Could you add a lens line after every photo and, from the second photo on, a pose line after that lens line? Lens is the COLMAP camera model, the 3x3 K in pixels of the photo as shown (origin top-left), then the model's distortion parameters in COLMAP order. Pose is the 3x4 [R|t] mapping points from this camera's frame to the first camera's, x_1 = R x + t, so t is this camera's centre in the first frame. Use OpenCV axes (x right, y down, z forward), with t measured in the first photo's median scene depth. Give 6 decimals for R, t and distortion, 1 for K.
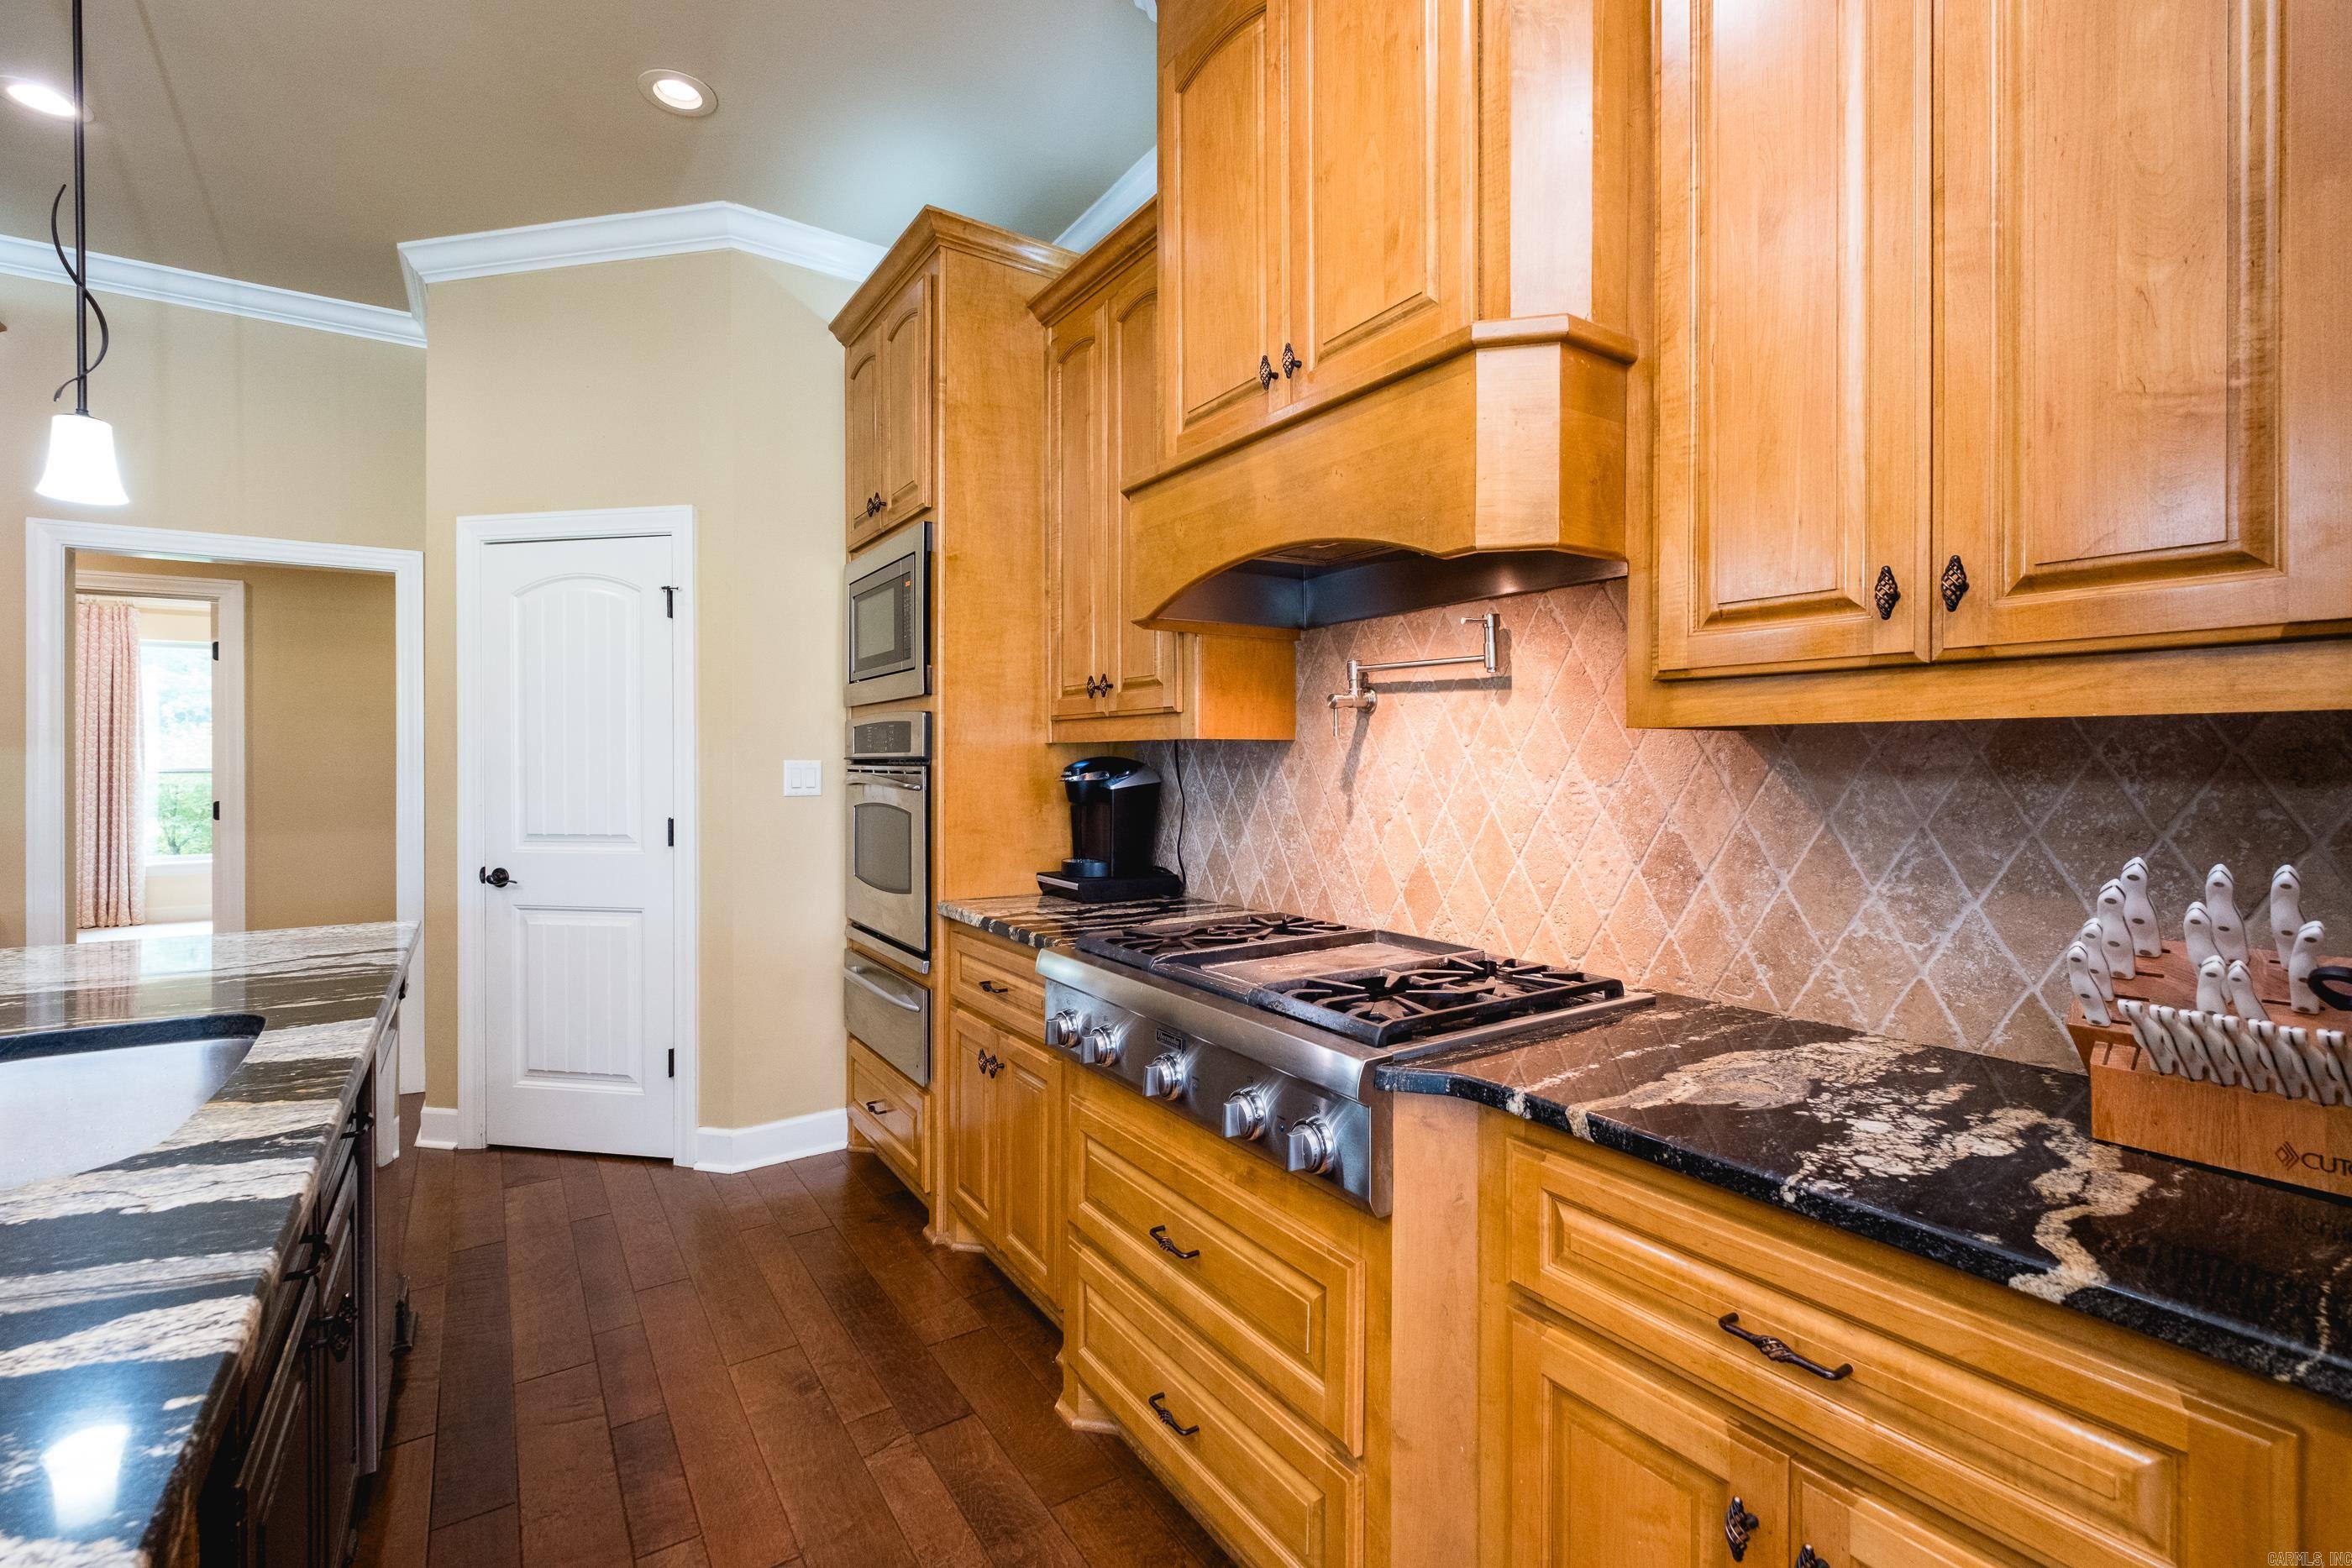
lens RADIAL K [[1033.7, 0, 1178.4], [0, 1033.7, 767.1], [0, 0, 1]] dist [0.002397, -0.009059]
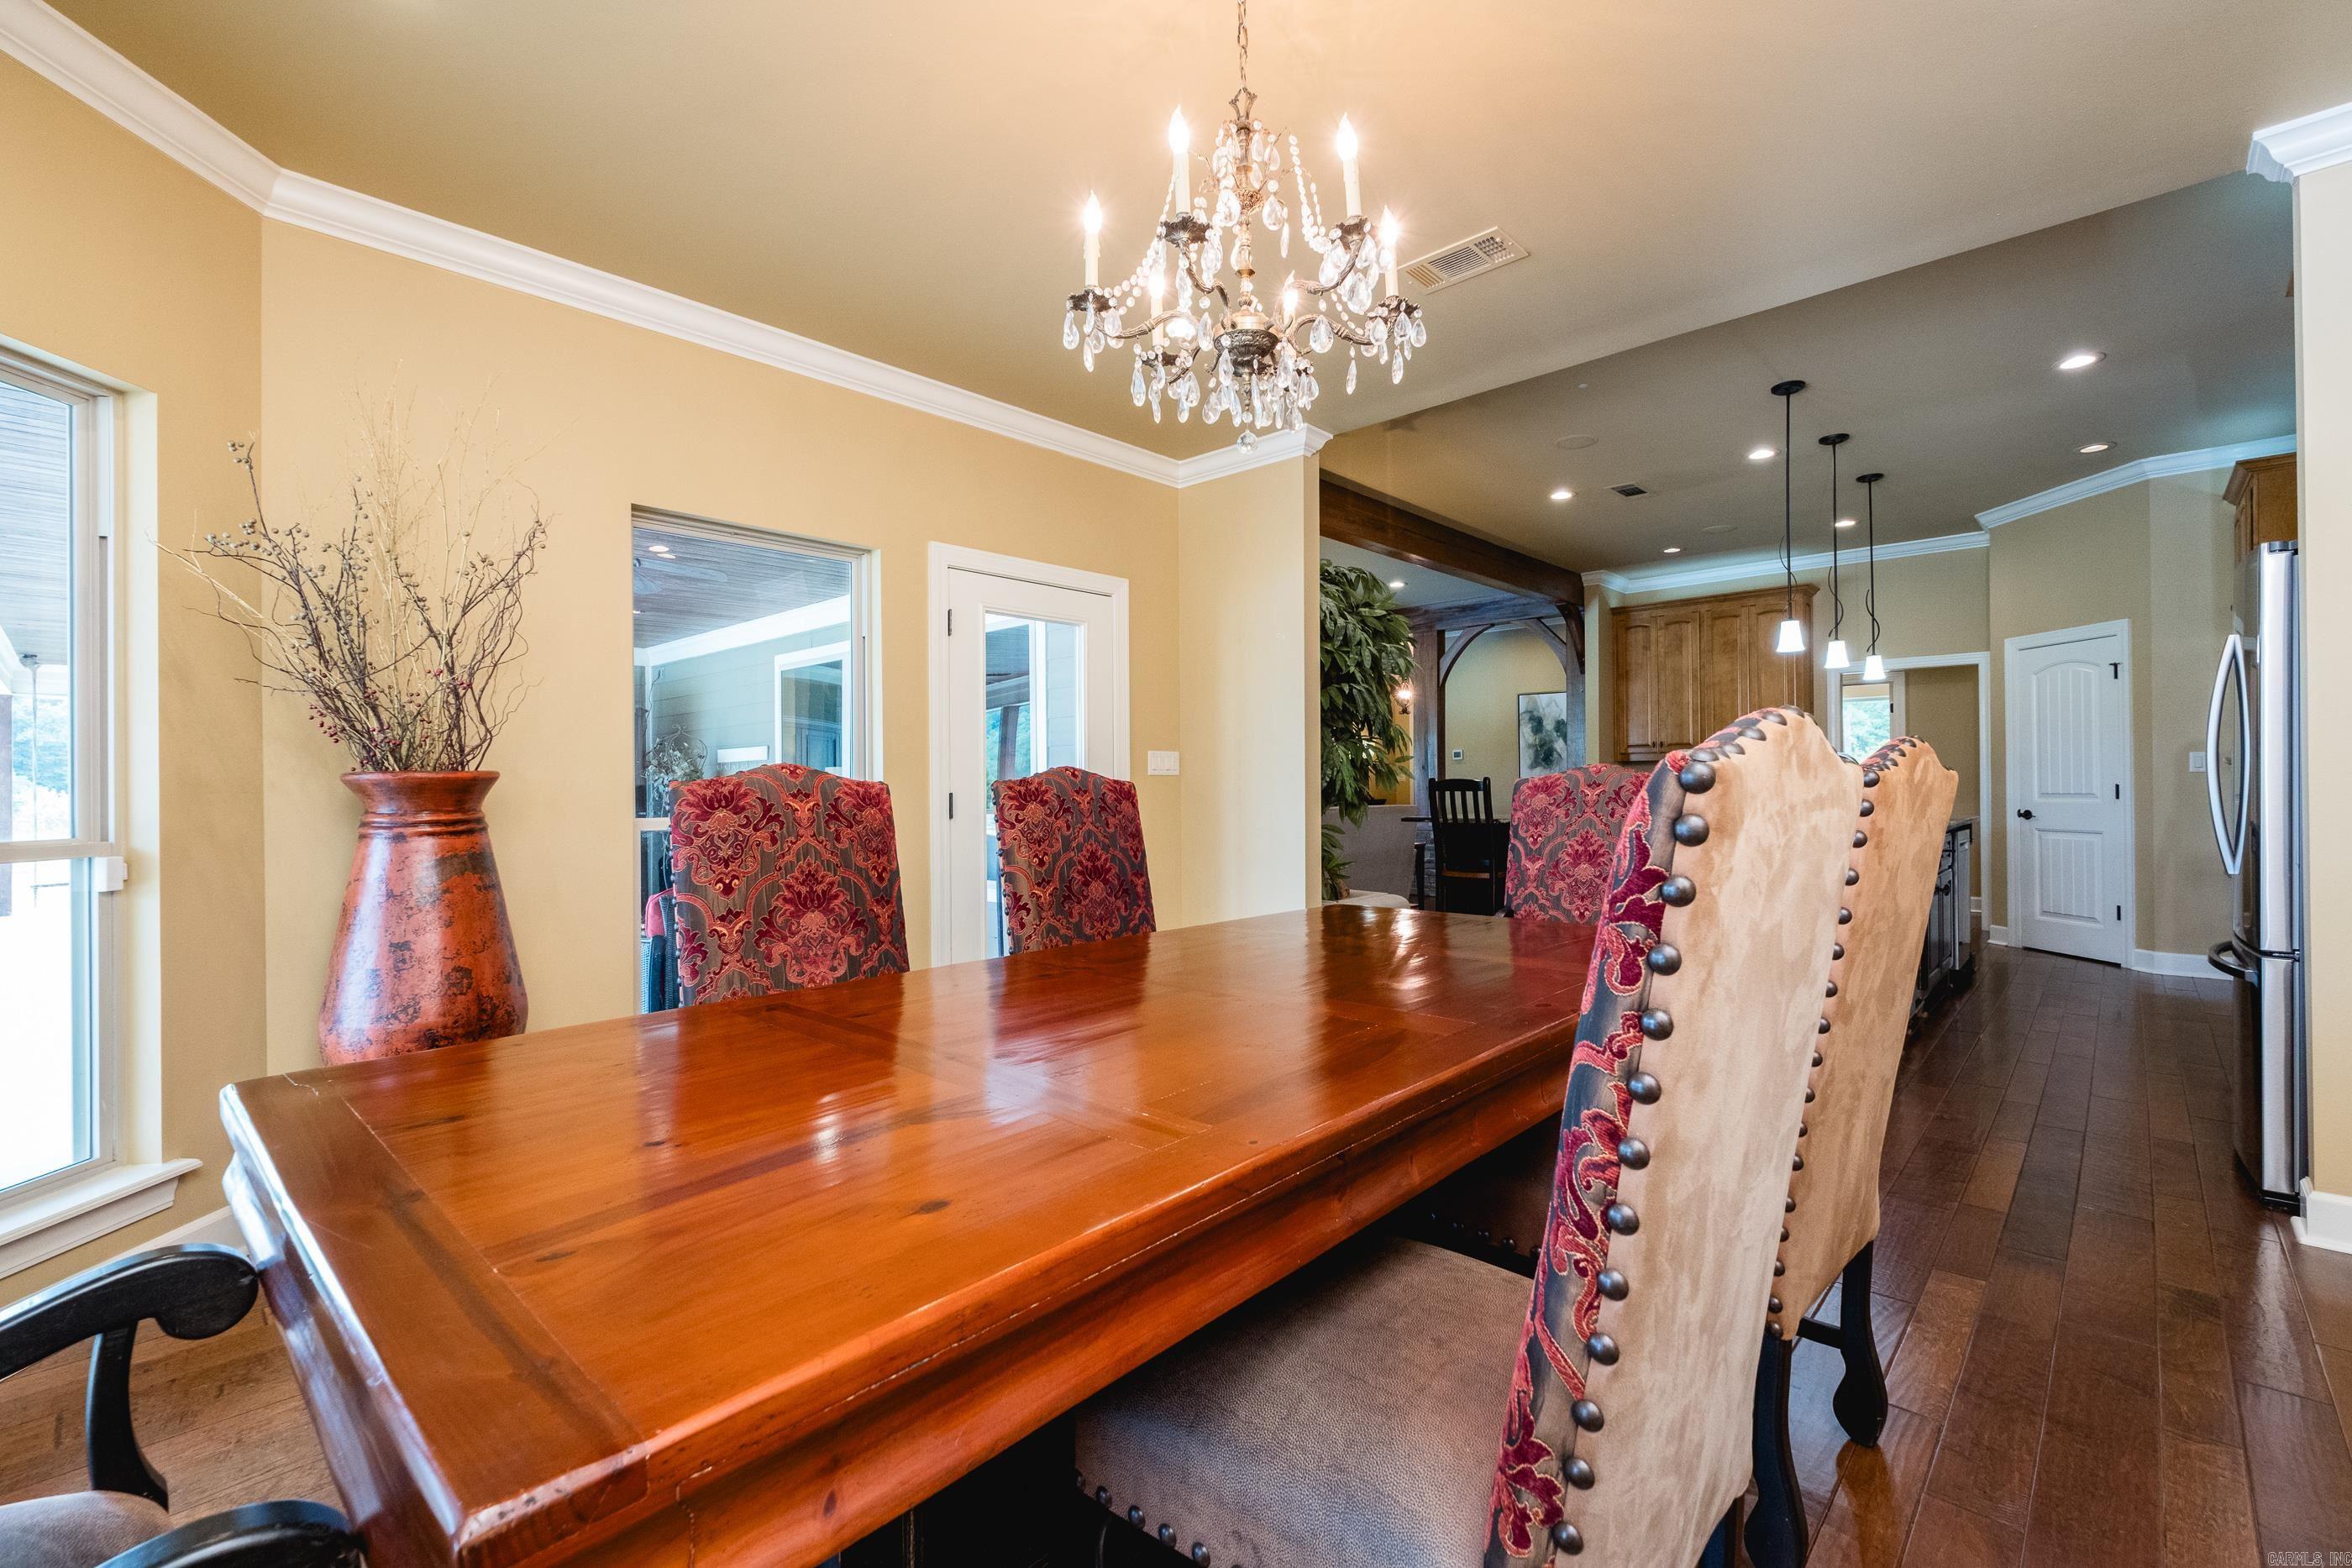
lens RADIAL K [[1033.7, 0, 1177.1], [0, 1033.7, 780.4], [0, 0, 1]] dist [0.002397, -0.009059]
pose [[0.242658, -0.011787, -0.970040, 1.483559], [0.005371, 0.999927, -0.010806, 0.085690], [0.970097, -0.002588, 0.242704, -1.826298]]
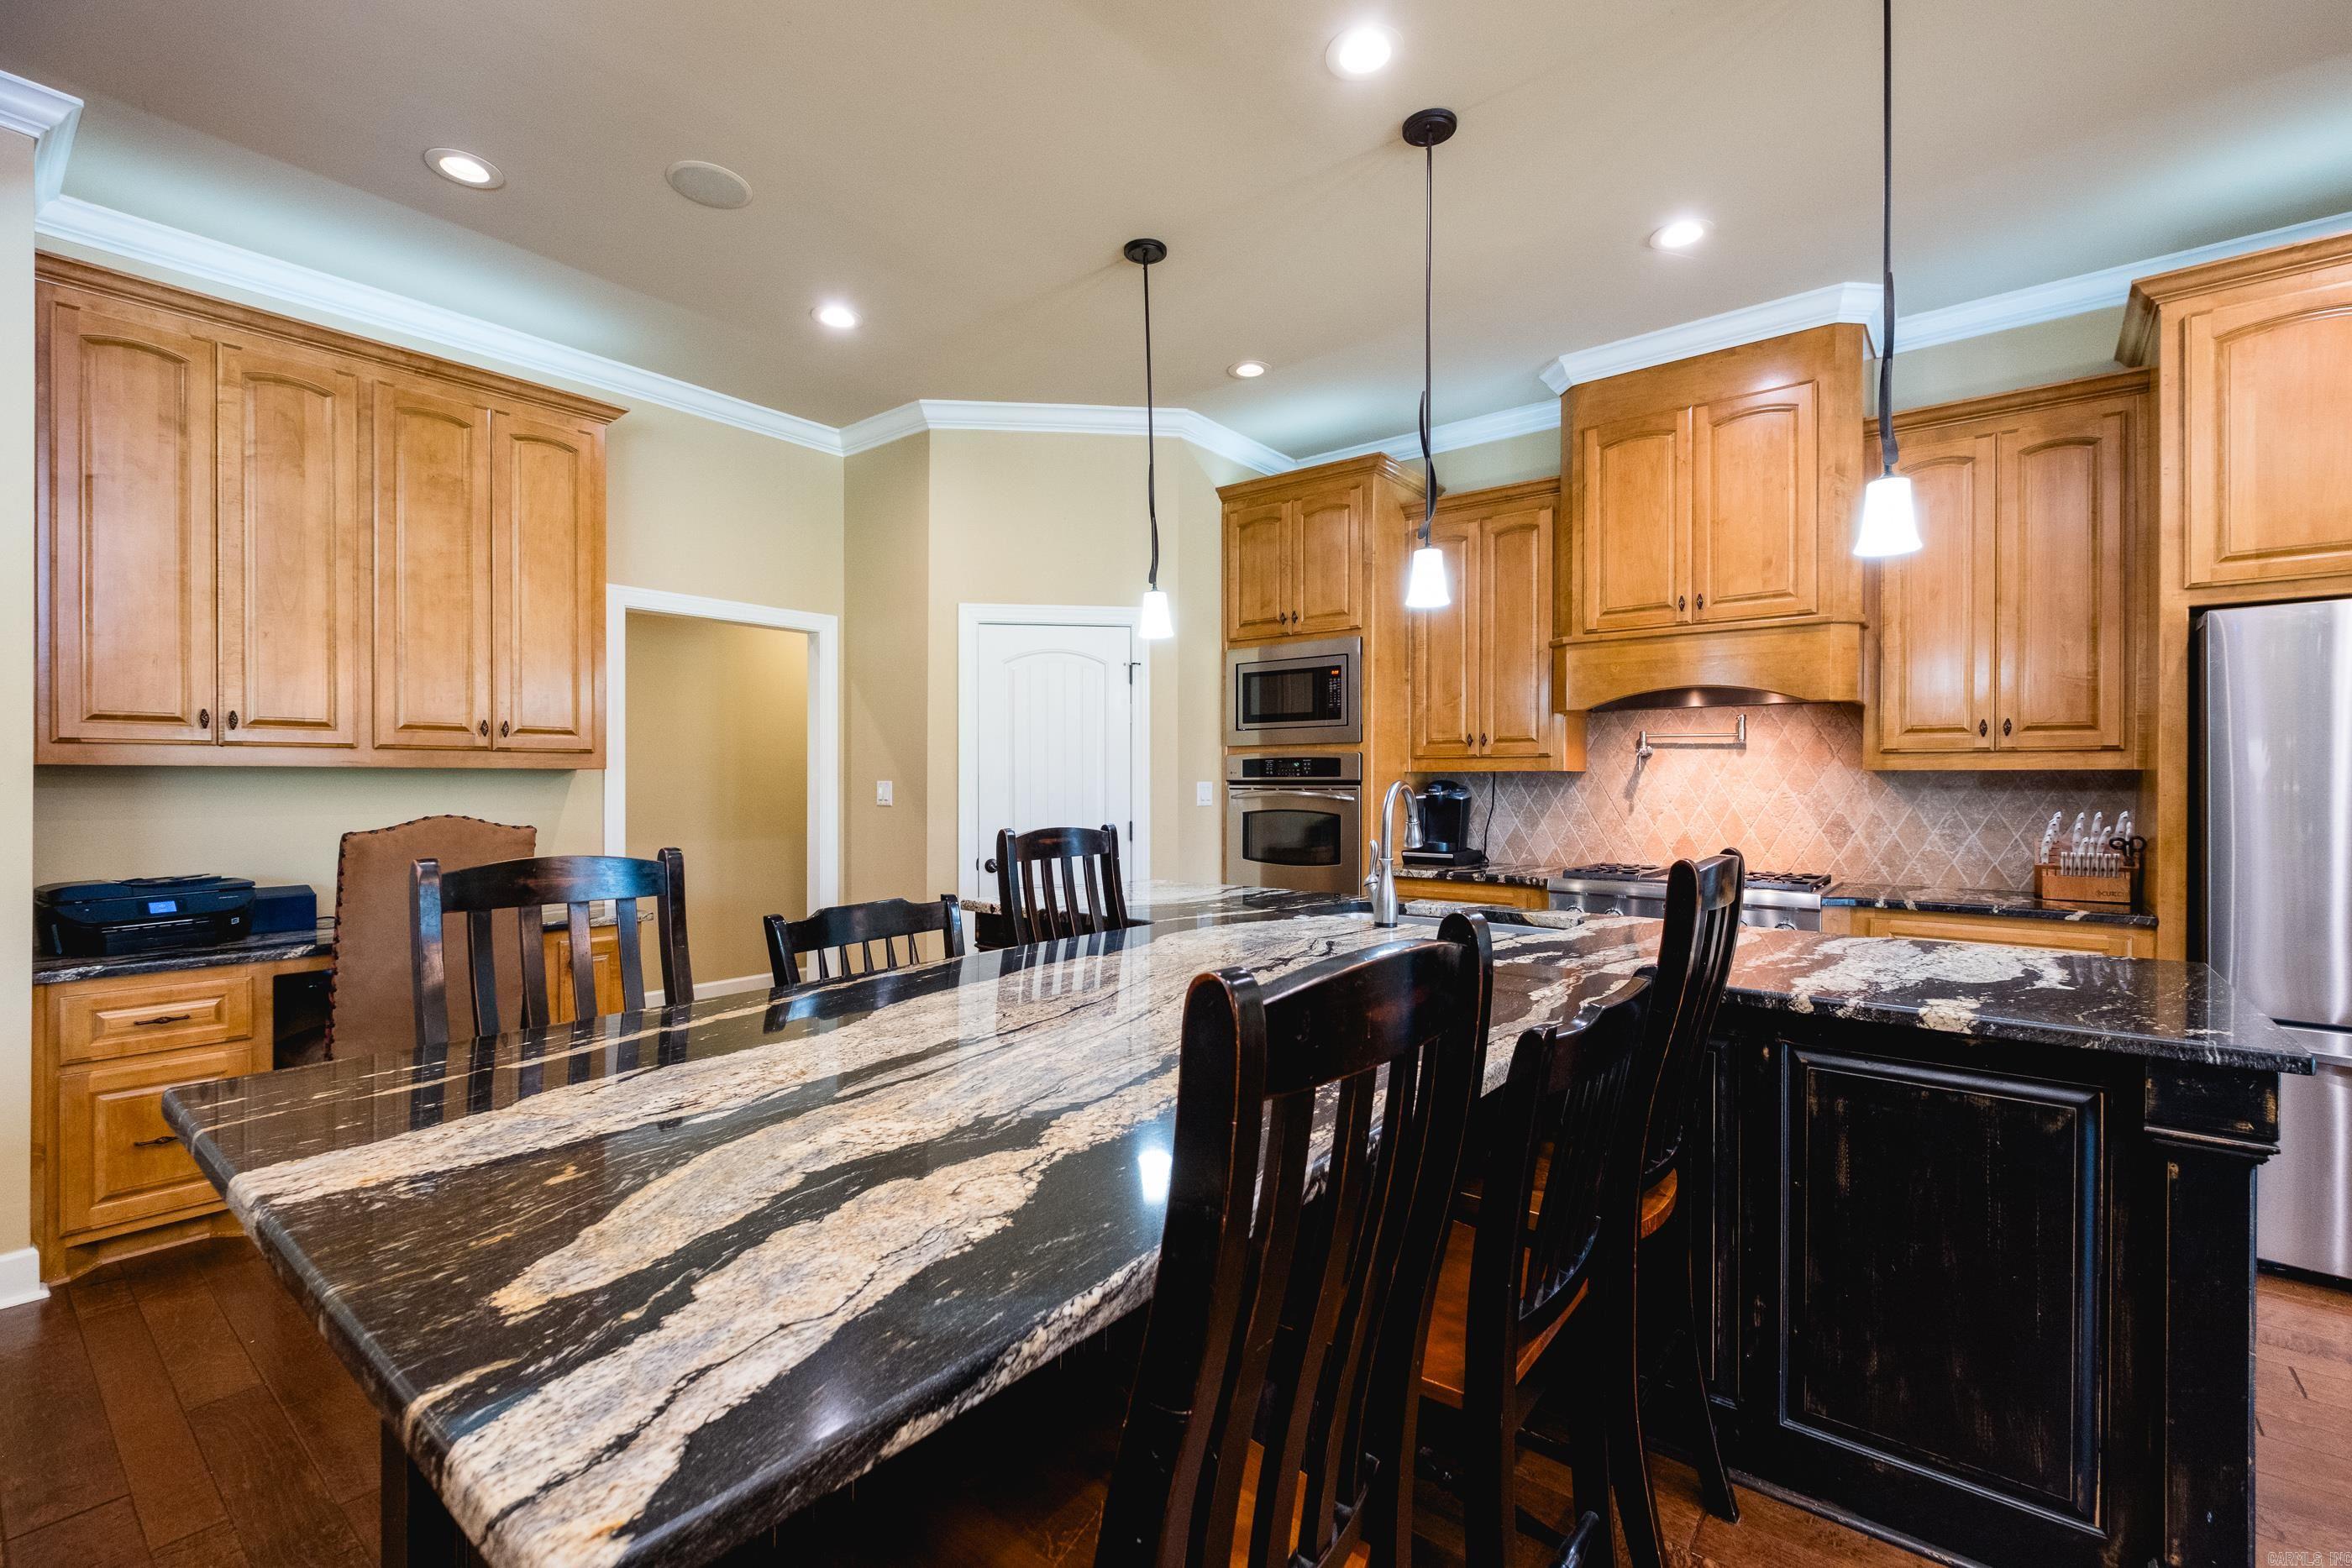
lens RADIAL K [[1033.7, 0, 1189.0], [0, 1033.7, 786.4], [0, 0, 1]] dist [0.002397, -0.009059]
pose [[0.951926, 0.002477, 0.306319, -1.380755], [-0.001096, 0.999988, -0.004681, 0.011591], [-0.306327, 0.004120, 0.951917, -0.658133]]
